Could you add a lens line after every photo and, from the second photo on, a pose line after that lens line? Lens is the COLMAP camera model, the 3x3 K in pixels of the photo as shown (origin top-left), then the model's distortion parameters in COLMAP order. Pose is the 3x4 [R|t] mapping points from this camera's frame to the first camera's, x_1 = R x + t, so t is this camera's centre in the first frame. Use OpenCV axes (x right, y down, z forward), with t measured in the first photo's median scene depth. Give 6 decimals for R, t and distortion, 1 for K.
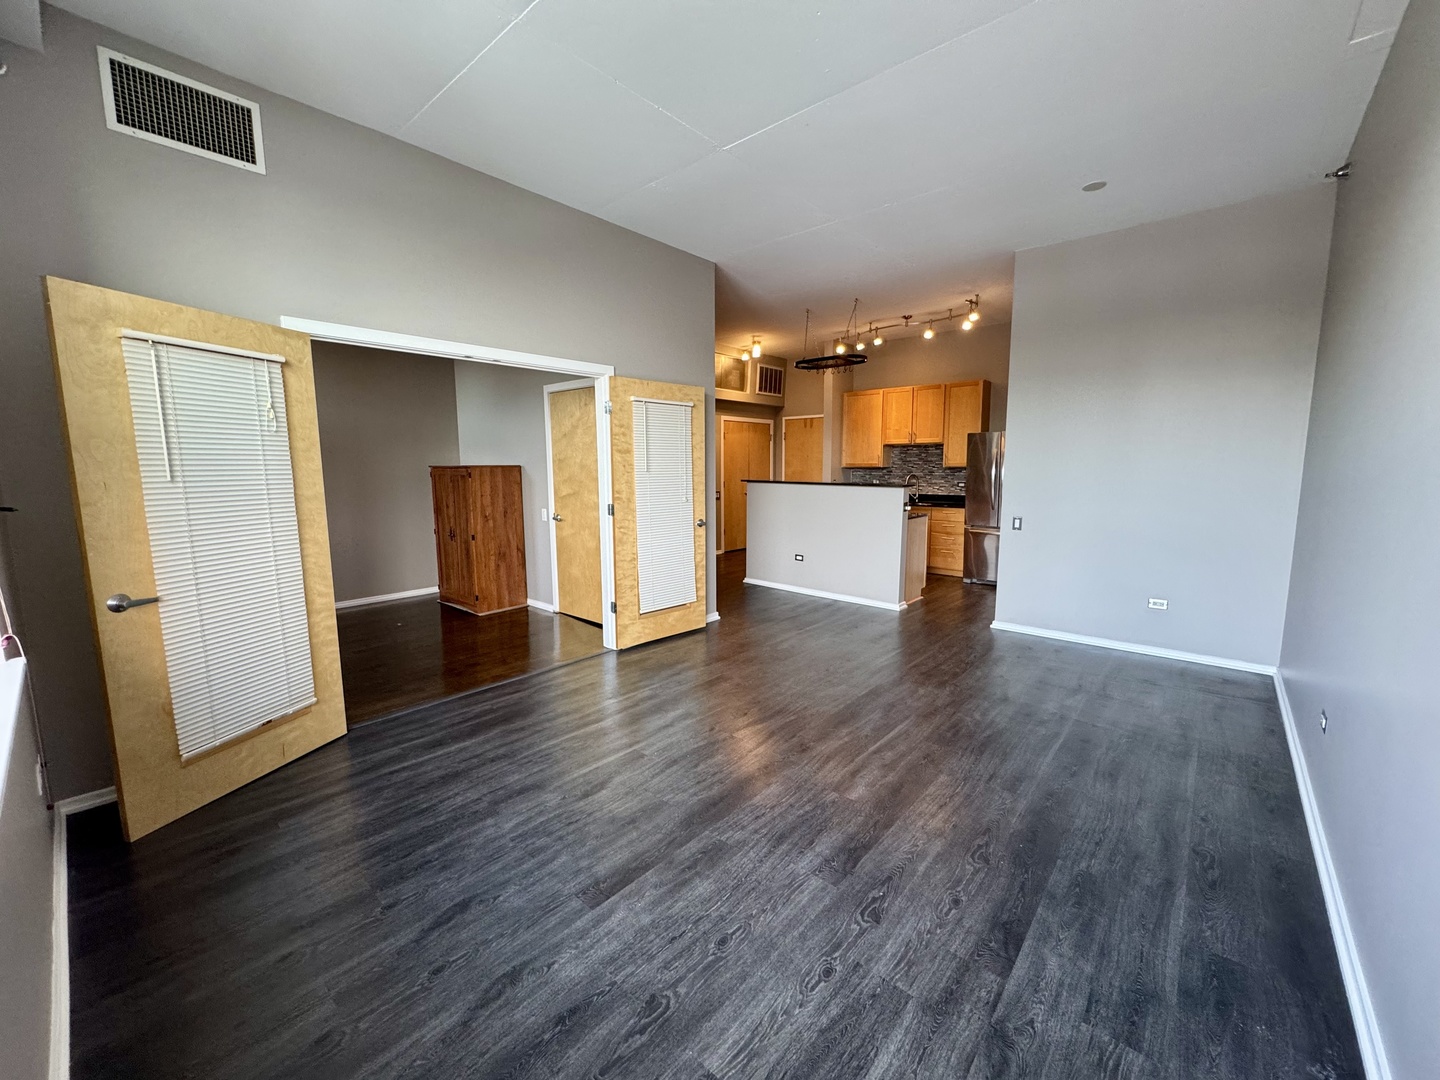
lens RADIAL K [[575.8, 0, 721.0], [0, 575.8, 532.5], [0, 0, 1]] dist [-0.002158, 0.000031]
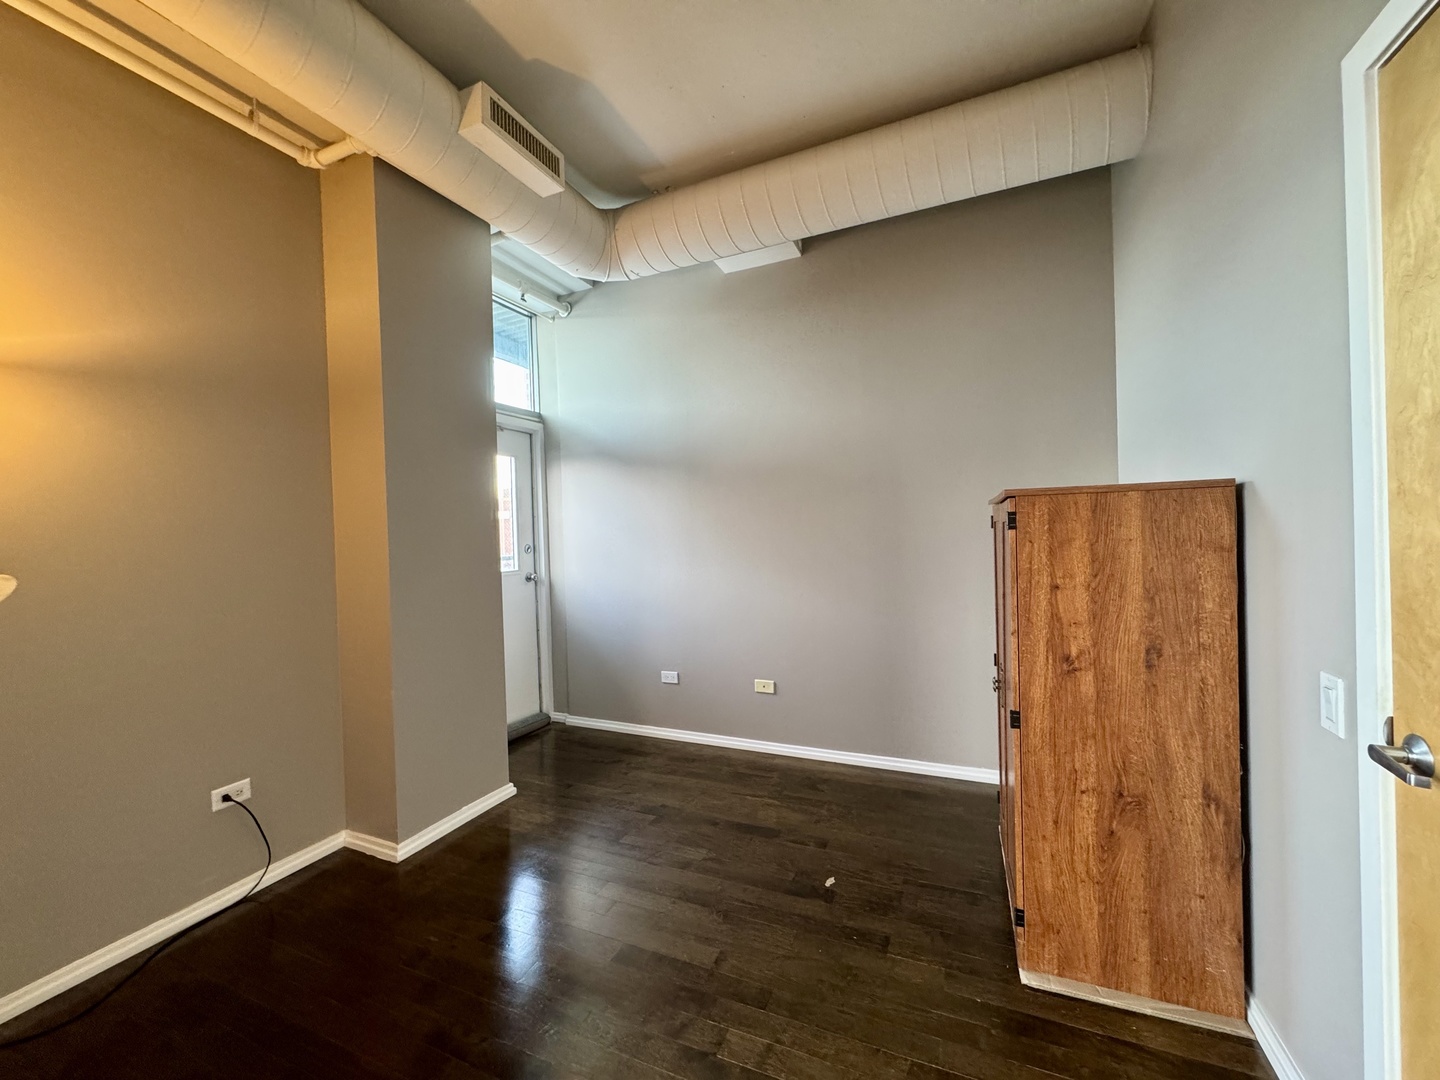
lens RADIAL K [[575.8, 0, 717.1], [0, 575.8, 536.3], [0, 0, 1]] dist [-0.002158, 0.000031]
pose [[0.307742, 0.000988, -0.951469, -0.056211], [-0.091442, 0.995401, -0.028542, -0.020429], [0.947065, 0.095788, 0.306417, 0.227741]]
